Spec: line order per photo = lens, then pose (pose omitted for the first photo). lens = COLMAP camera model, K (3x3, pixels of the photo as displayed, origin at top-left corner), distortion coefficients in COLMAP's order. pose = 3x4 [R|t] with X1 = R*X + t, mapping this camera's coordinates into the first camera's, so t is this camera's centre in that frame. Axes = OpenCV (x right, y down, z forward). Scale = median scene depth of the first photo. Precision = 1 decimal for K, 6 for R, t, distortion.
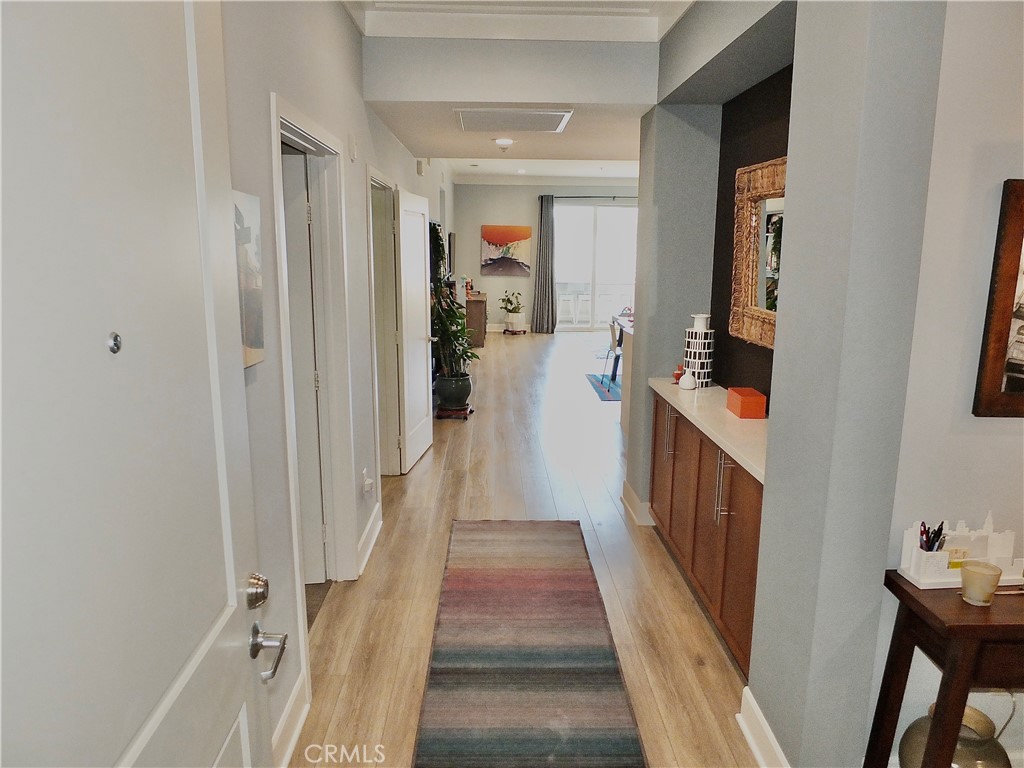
lens RADIAL K [[710.2, 0, 512.0], [0, 710.2, 384.0], [0, 0, 1]] dist [-0.018286, -0.006852]
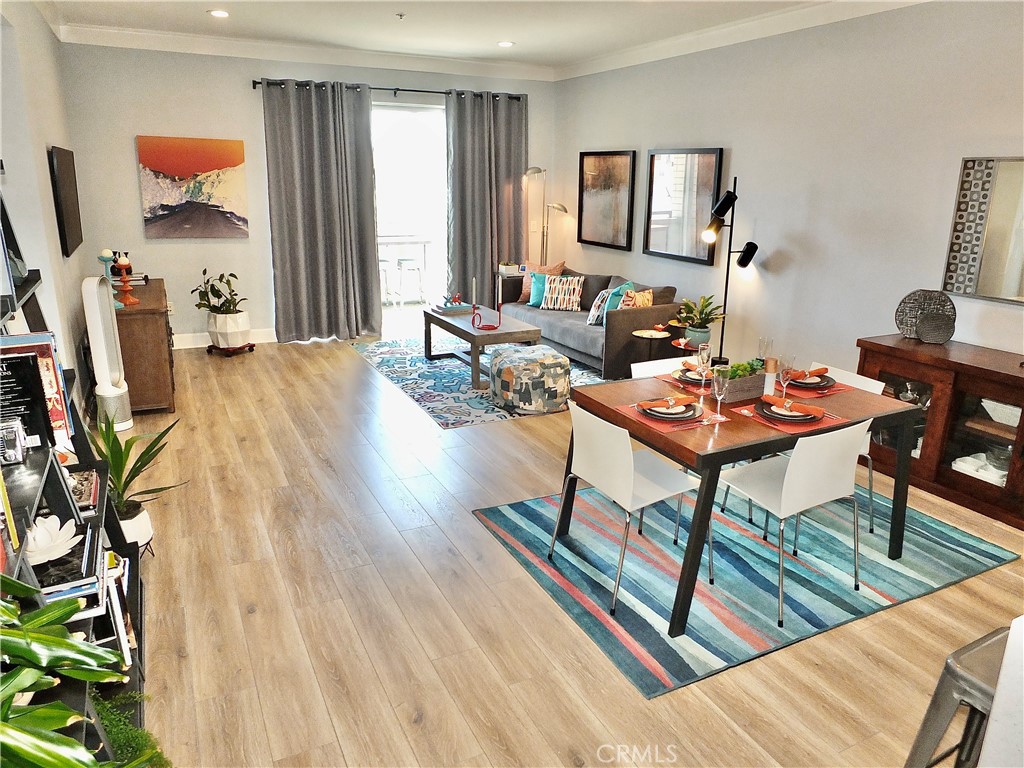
lens RADIAL K [[710.2, 0, 512.0], [0, 710.2, 384.0], [0, 0, 1]] dist [-0.018286, -0.006852]
pose [[0.906194, -0.109691, 0.408388, -0.024299], [0.071336, 0.991583, 0.108044, -0.089619], [-0.416802, -0.068776, 0.906392, 0.446936]]
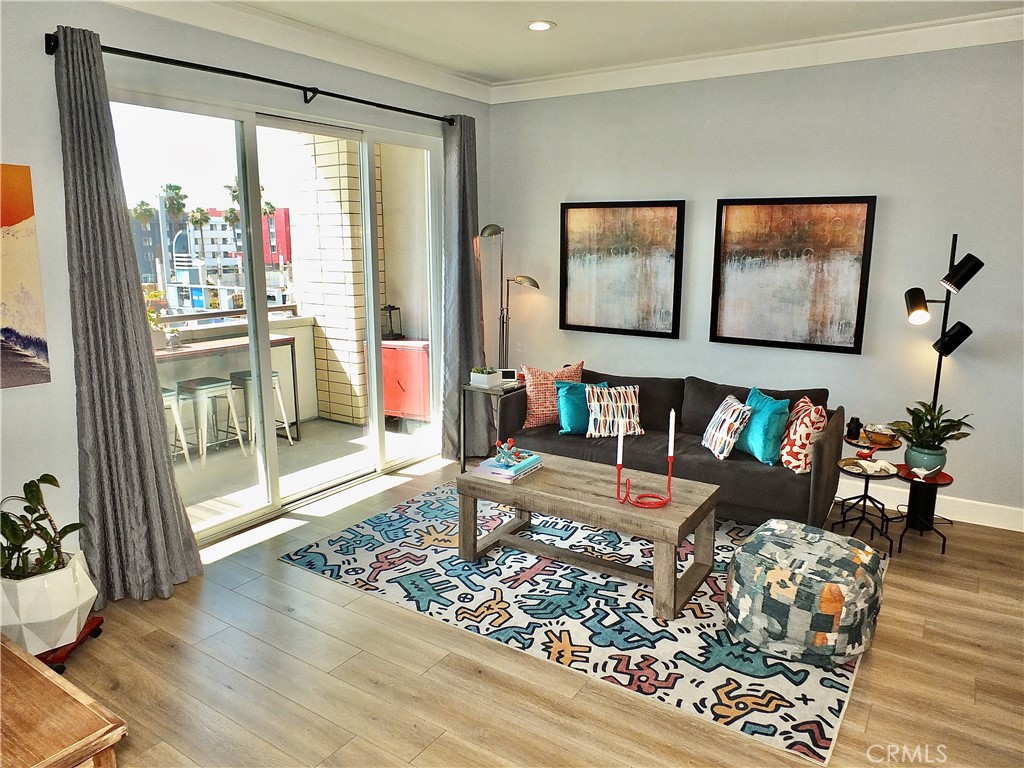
lens RADIAL K [[710.2, 0, 512.0], [0, 710.2, 384.0], [0, 0, 1]] dist [-0.018286, -0.006852]
pose [[0.567340, -0.168783, 0.806001, -0.076539], [0.160978, 0.982618, 0.092456, -0.151060], [-0.807596, 0.077295, 0.584649, 0.754476]]
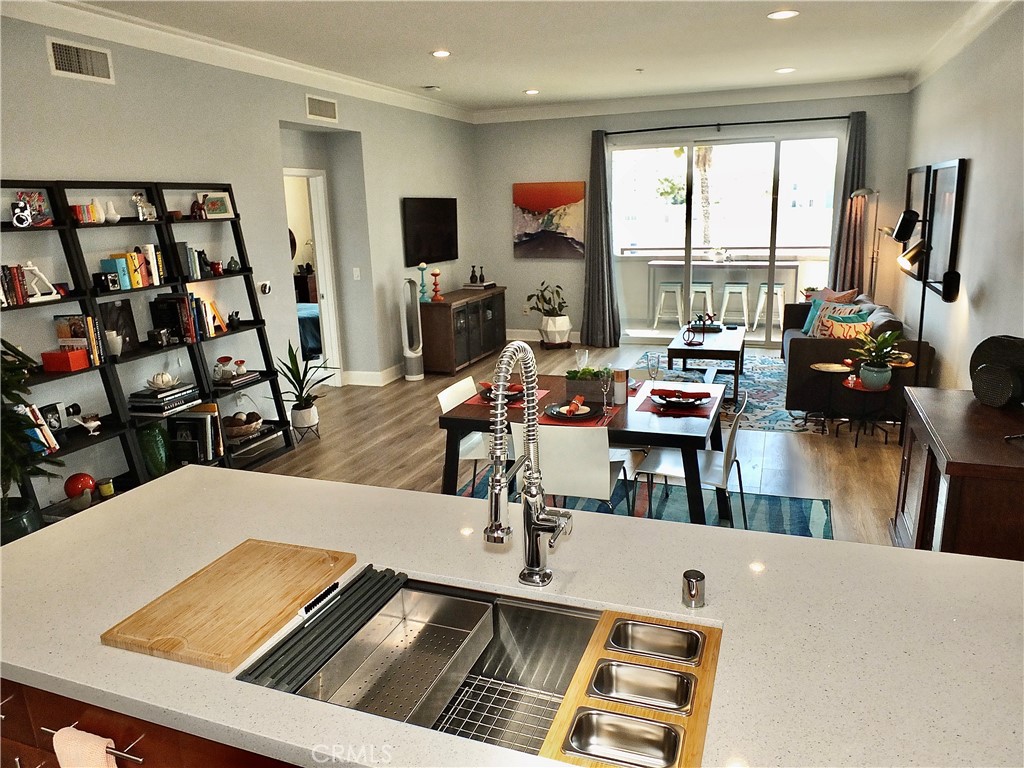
lens RADIAL K [[710.2, 0, 512.0], [0, 710.2, 384.0], [0, 0, 1]] dist [-0.018286, -0.006852]
pose [[0.922478, 0.056843, -0.381843, 0.222885], [-0.038459, 0.997711, 0.055613, -0.072277], [0.384130, -0.036616, 0.922553, 0.375136]]
